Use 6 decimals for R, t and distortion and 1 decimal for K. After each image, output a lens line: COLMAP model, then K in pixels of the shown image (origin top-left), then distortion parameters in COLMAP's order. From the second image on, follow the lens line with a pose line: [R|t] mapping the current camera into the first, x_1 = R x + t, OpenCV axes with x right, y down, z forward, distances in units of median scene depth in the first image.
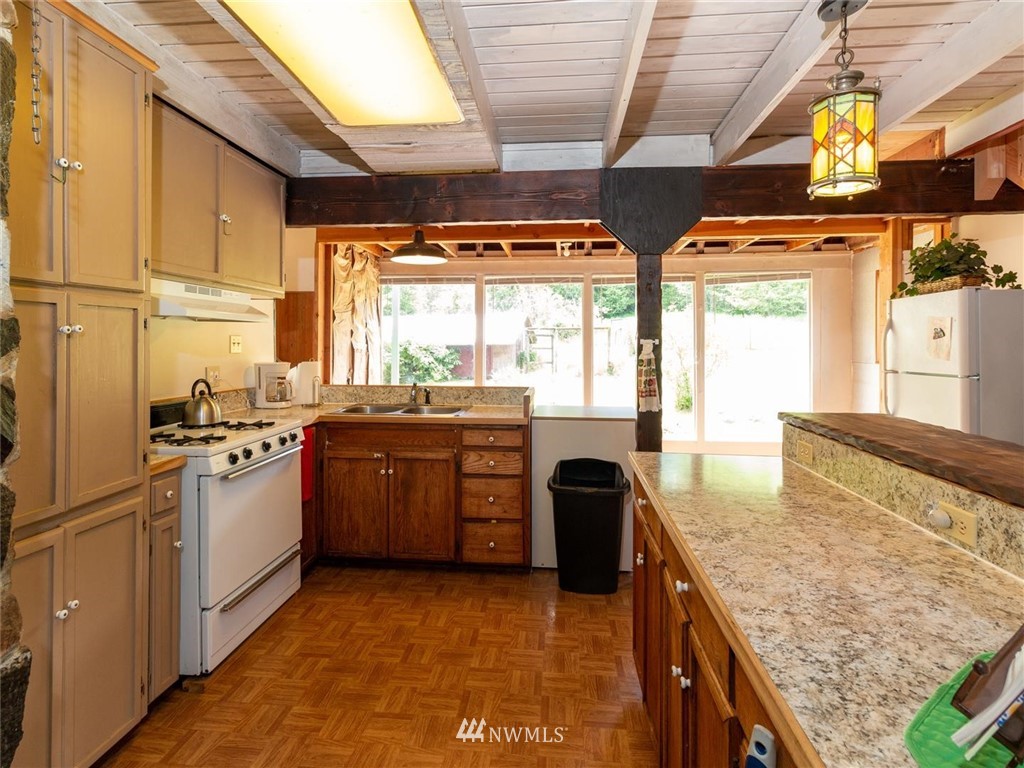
lens RADIAL K [[546.7, 0, 508.7], [0, 546.7, 354.5], [0, 0, 1]] dist [0.003094, 0.000691]
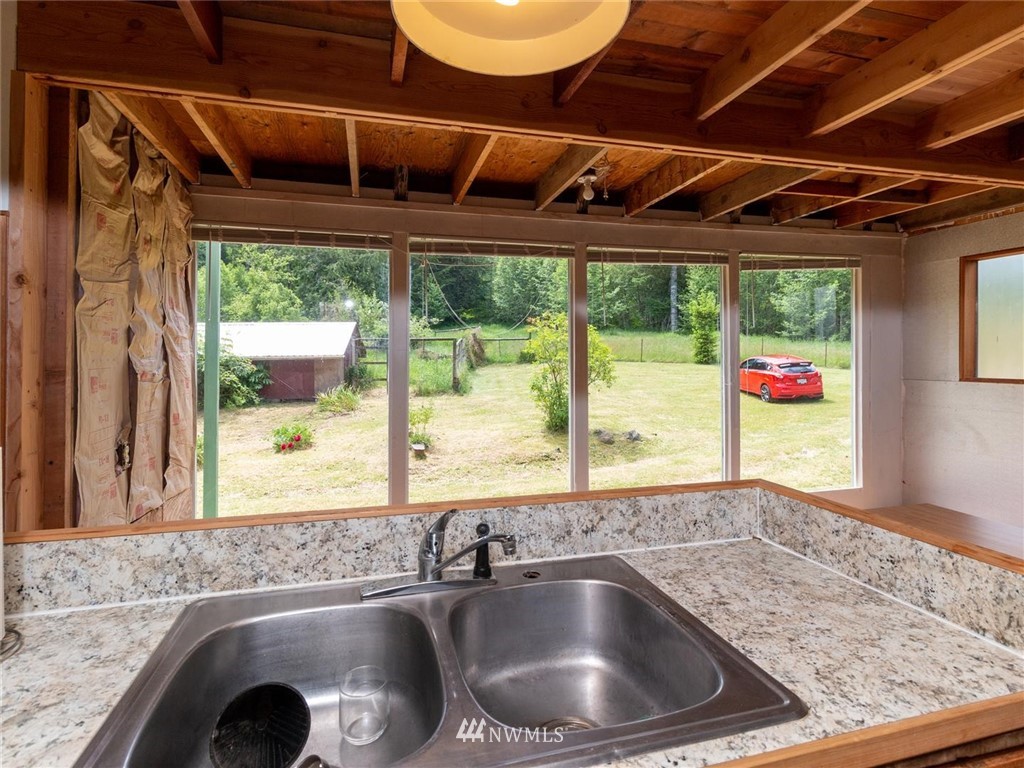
lens RADIAL K [[546.7, 0, 508.7], [0, 546.7, 354.5], [0, 0, 1]] dist [0.003094, 0.000691]
pose [[0.936856, -0.003663, 0.349697, -0.247371], [0.012181, 0.999680, -0.022160, -0.017144], [-0.349504, 0.025020, 0.936601, 0.773871]]
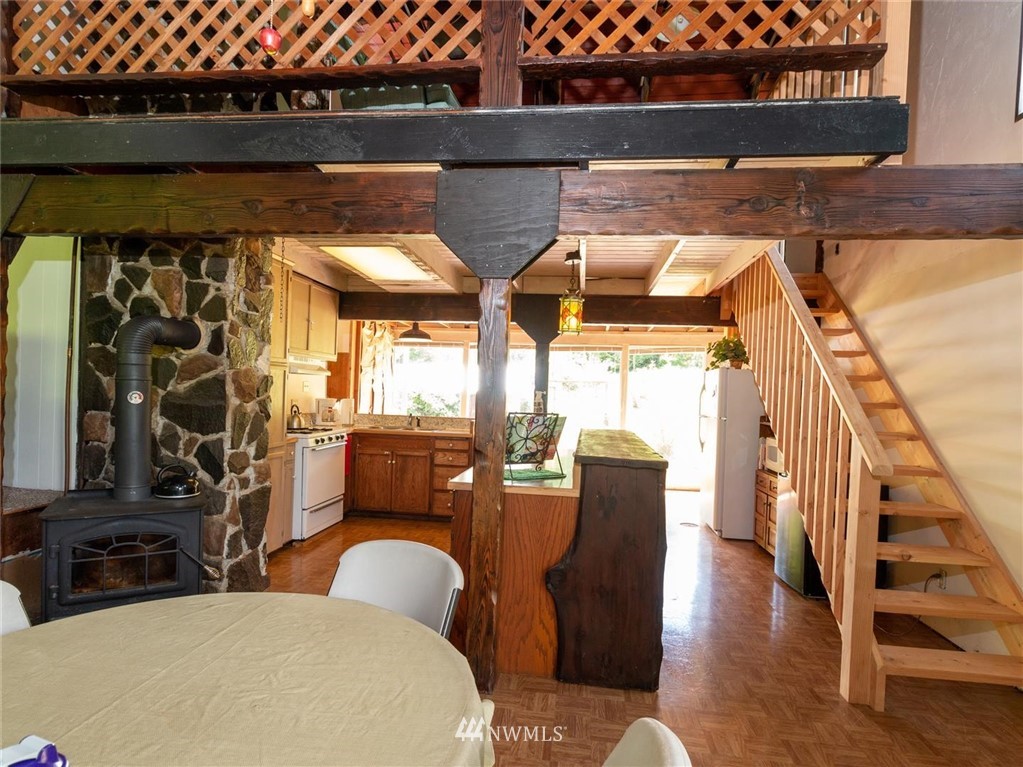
lens RADIAL K [[563.7, 0, 507.9], [0, 563.7, 401.1], [0, 0, 1]] dist [0.003562, 0.000409]
pose [[0.998849, 0.031940, -0.035791, 0.183869], [-0.032203, 0.999458, -0.006799, 0.017389], [0.035555, 0.007944, 0.999336, -0.701433]]
